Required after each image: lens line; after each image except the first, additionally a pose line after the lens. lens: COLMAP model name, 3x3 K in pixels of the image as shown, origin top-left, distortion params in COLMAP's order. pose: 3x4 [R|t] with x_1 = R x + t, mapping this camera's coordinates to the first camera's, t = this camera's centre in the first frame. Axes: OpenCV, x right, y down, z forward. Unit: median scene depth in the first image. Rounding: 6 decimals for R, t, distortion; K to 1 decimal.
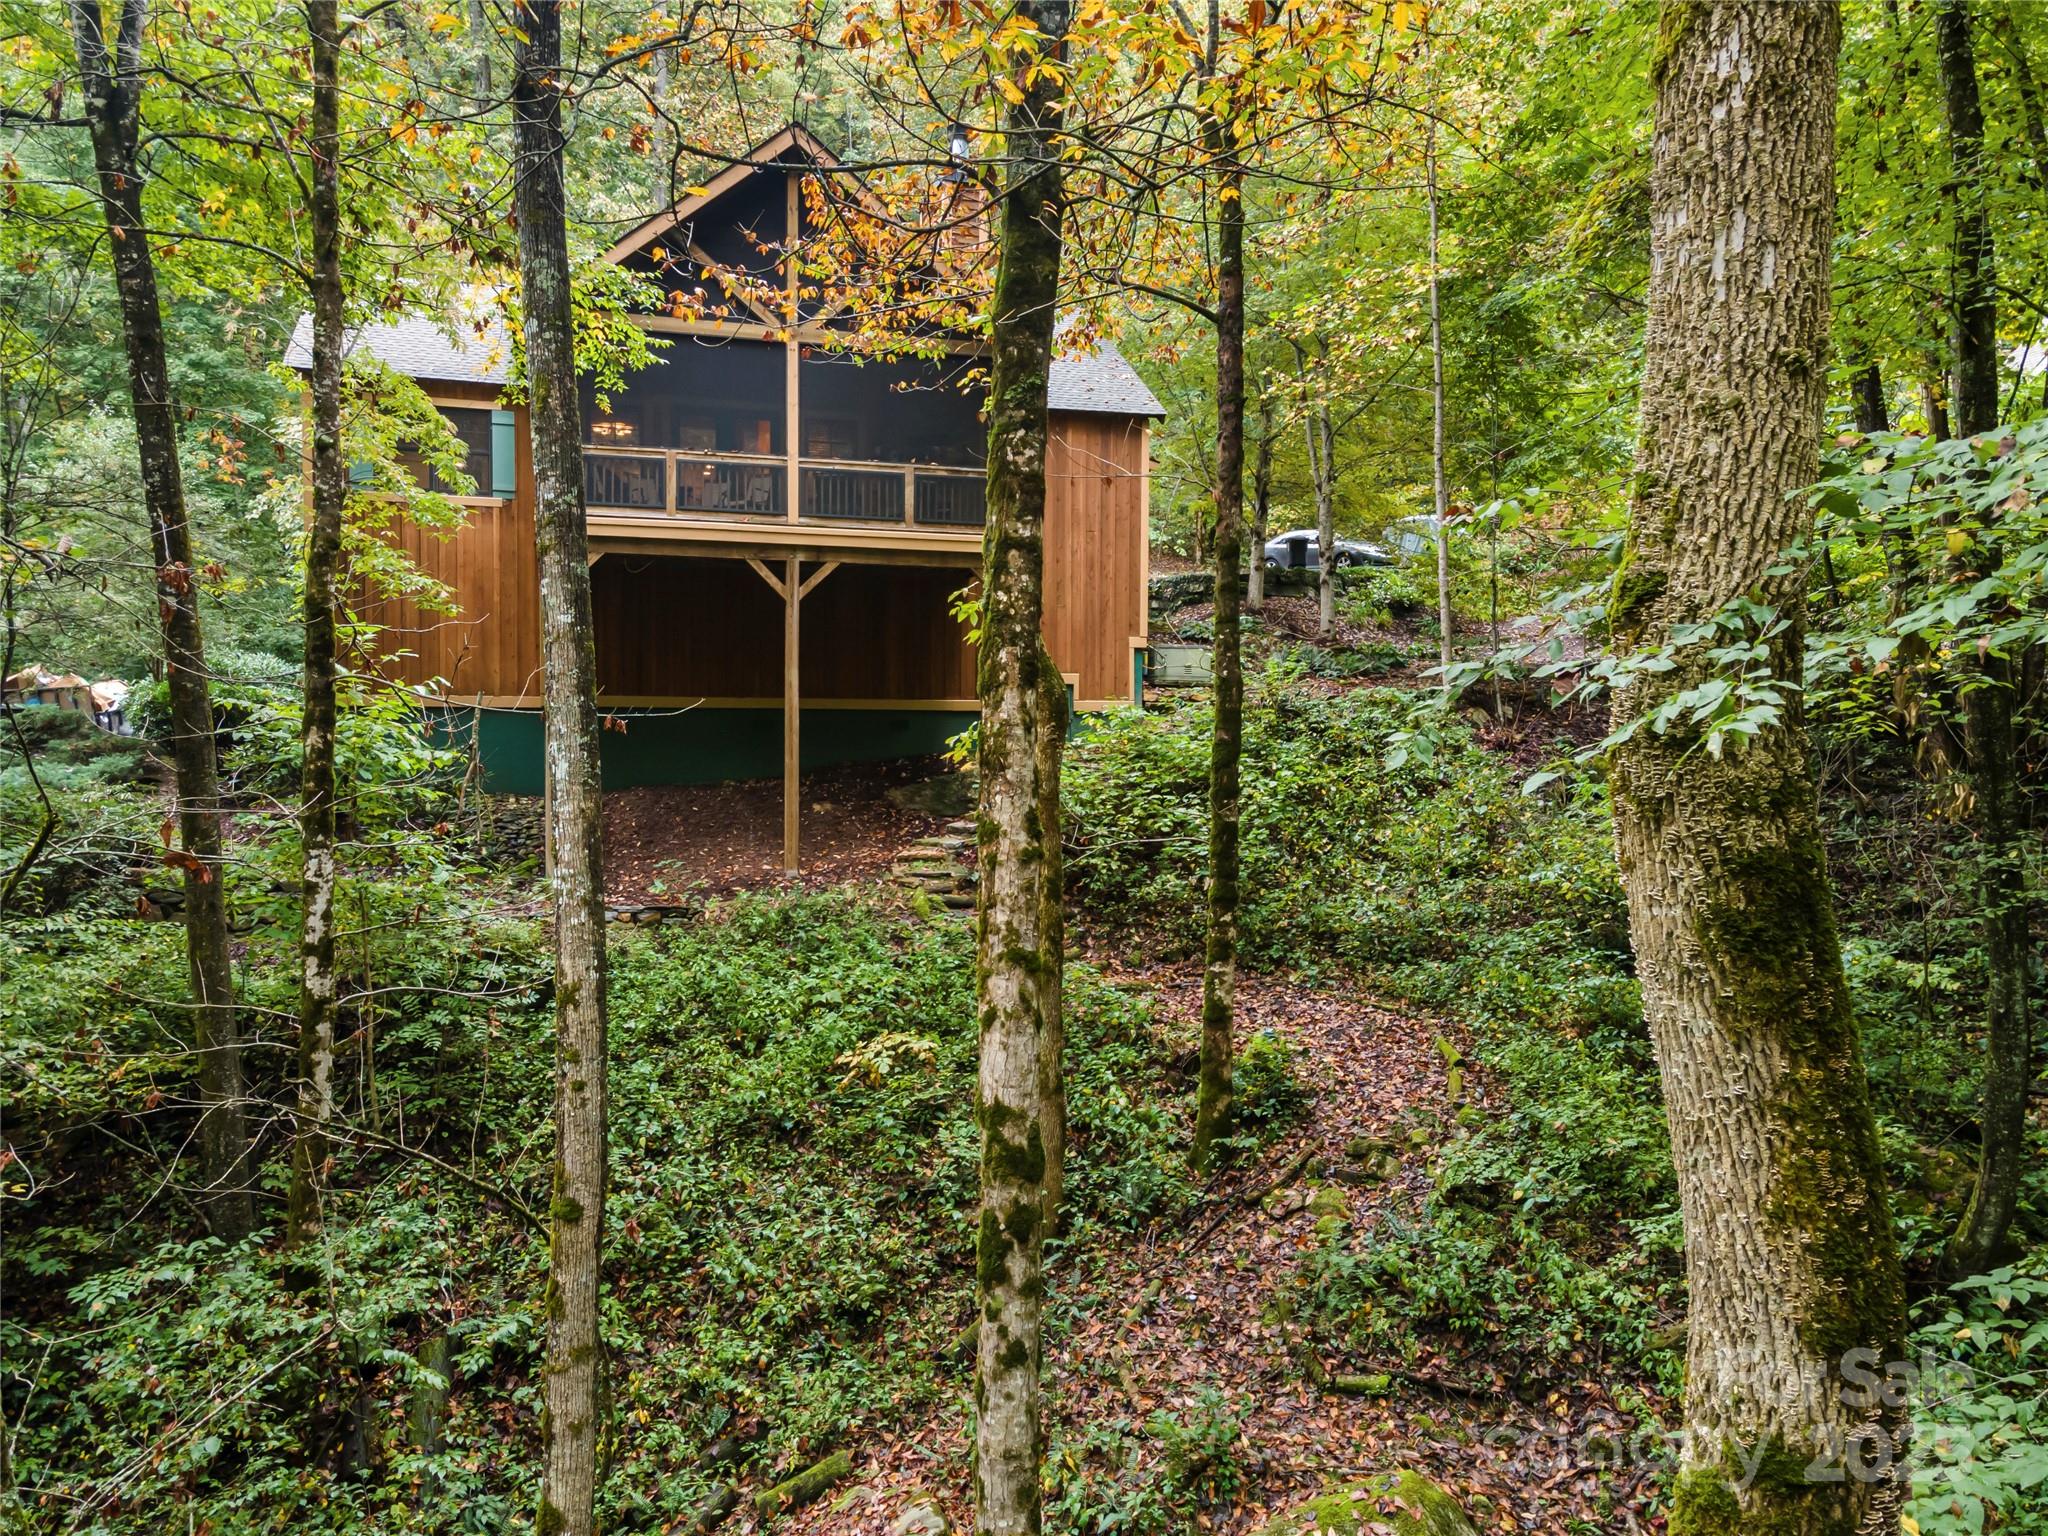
lens RADIAL K [[1485.4, 0, 1024.0], [0, 1485.4, 768.0], [0, 0, 1]] dist [0.005485, 0.005721]
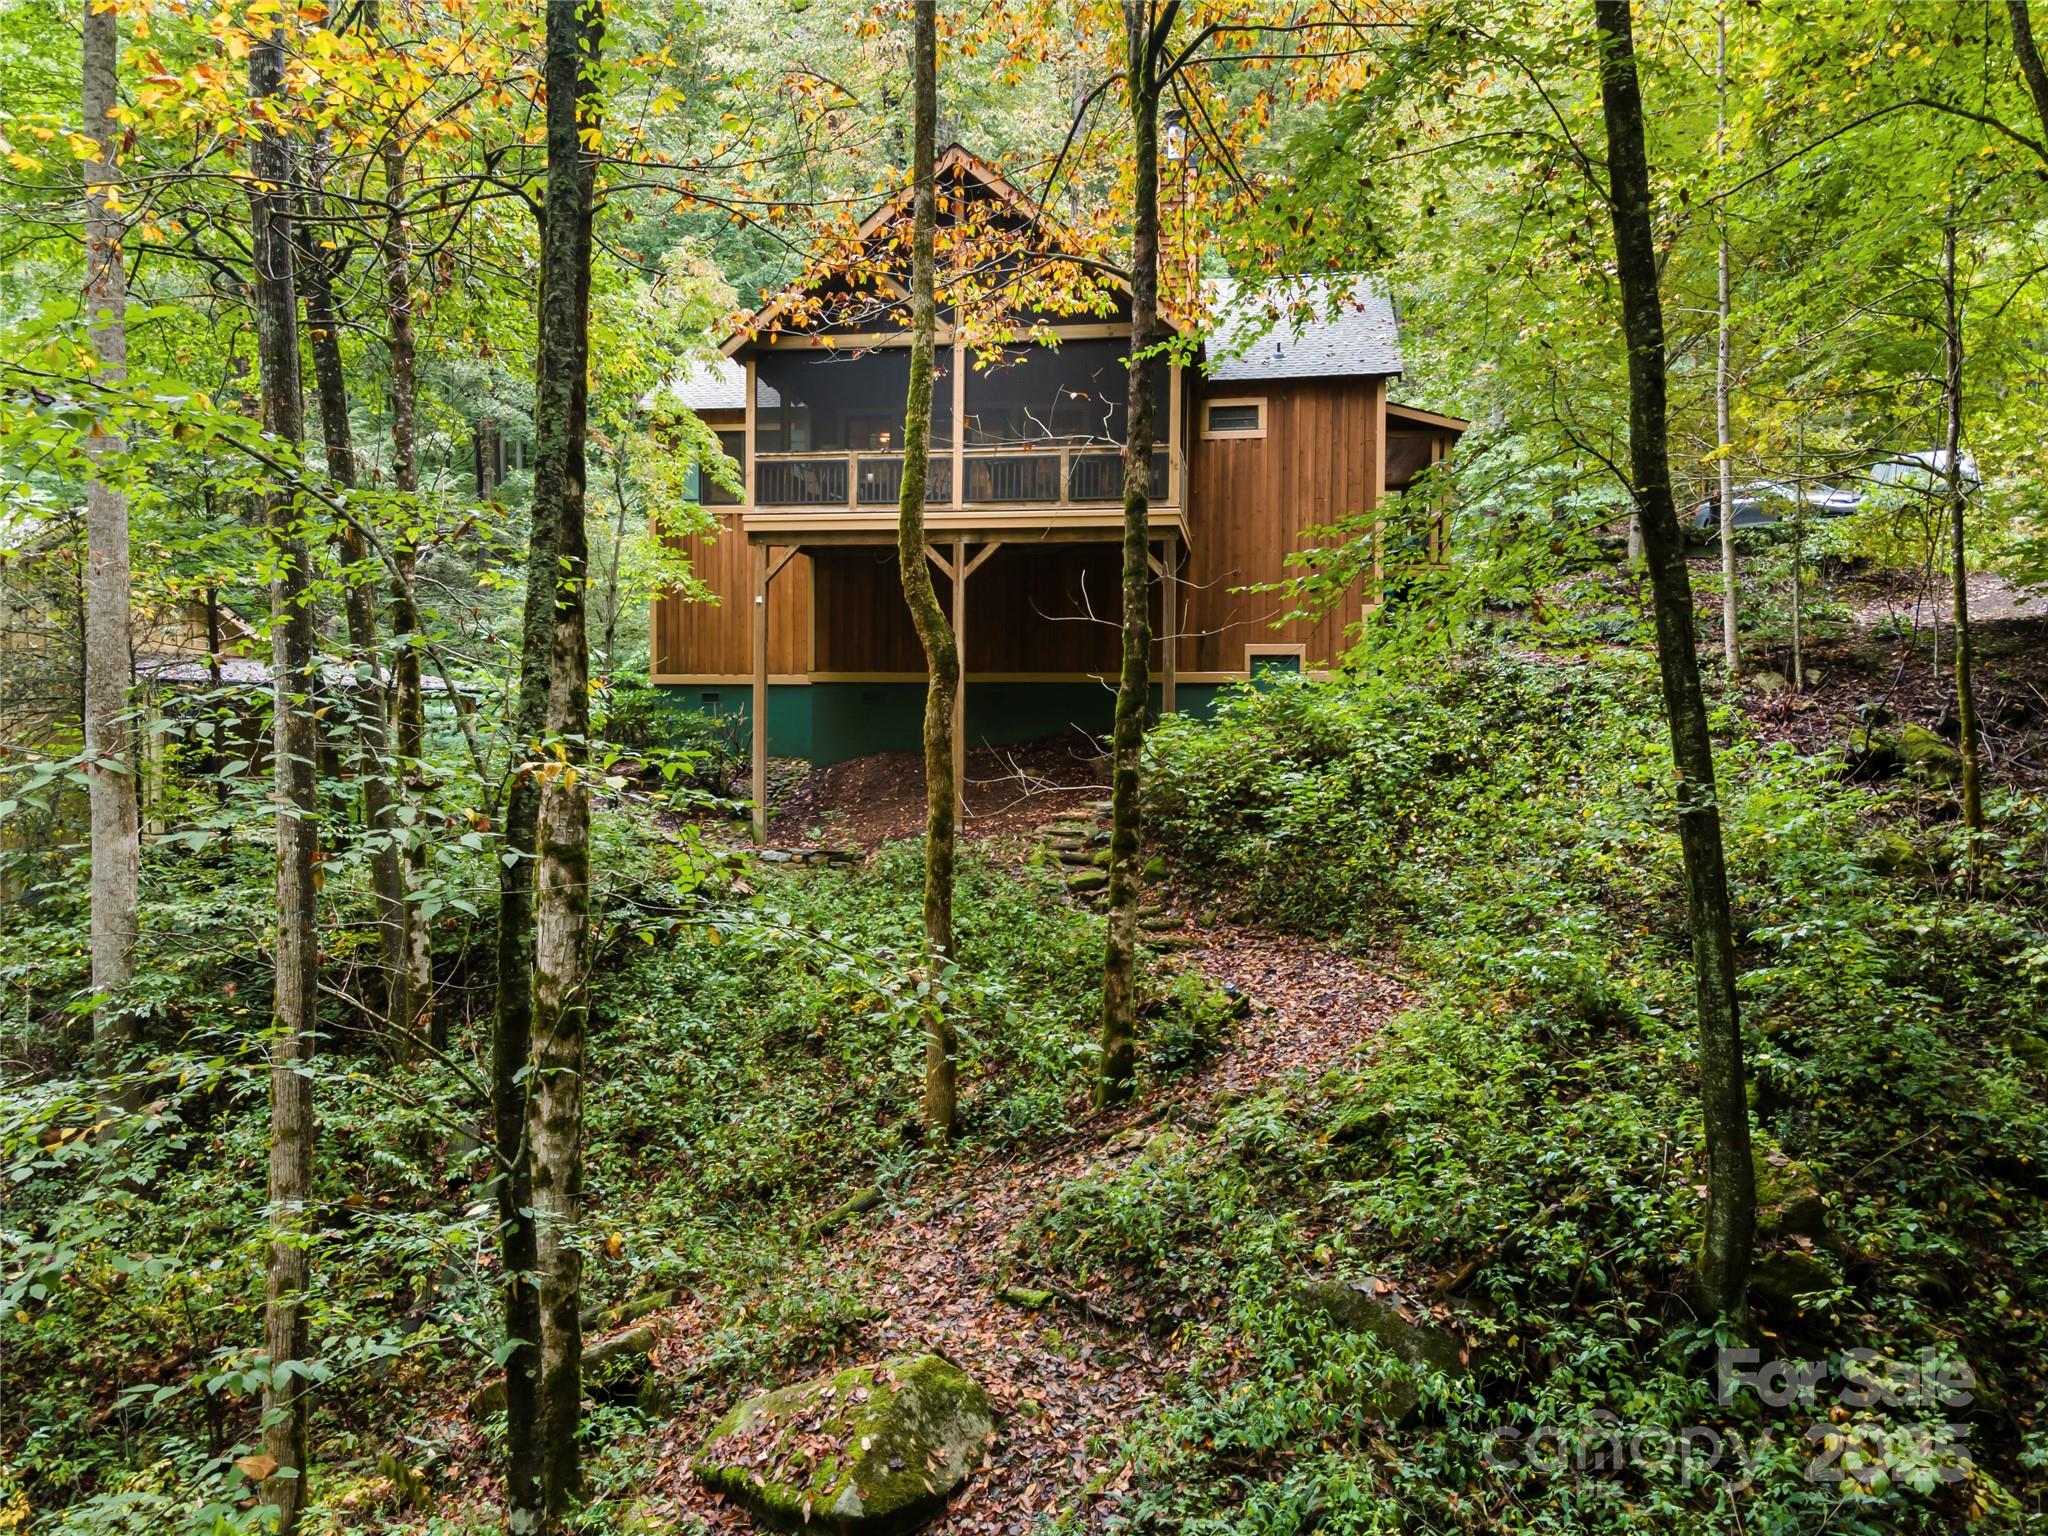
lens RADIAL K [[1485.4, 0, 1024.0], [0, 1485.4, 768.0], [0, 0, 1]] dist [0.005485, 0.005721]
pose [[0.900110, 0.009160, -0.435565, 0.366016], [-0.009624, 0.999953, 0.001141, 0.024294], [0.435555, 0.003165, 0.900156, 0.035669]]
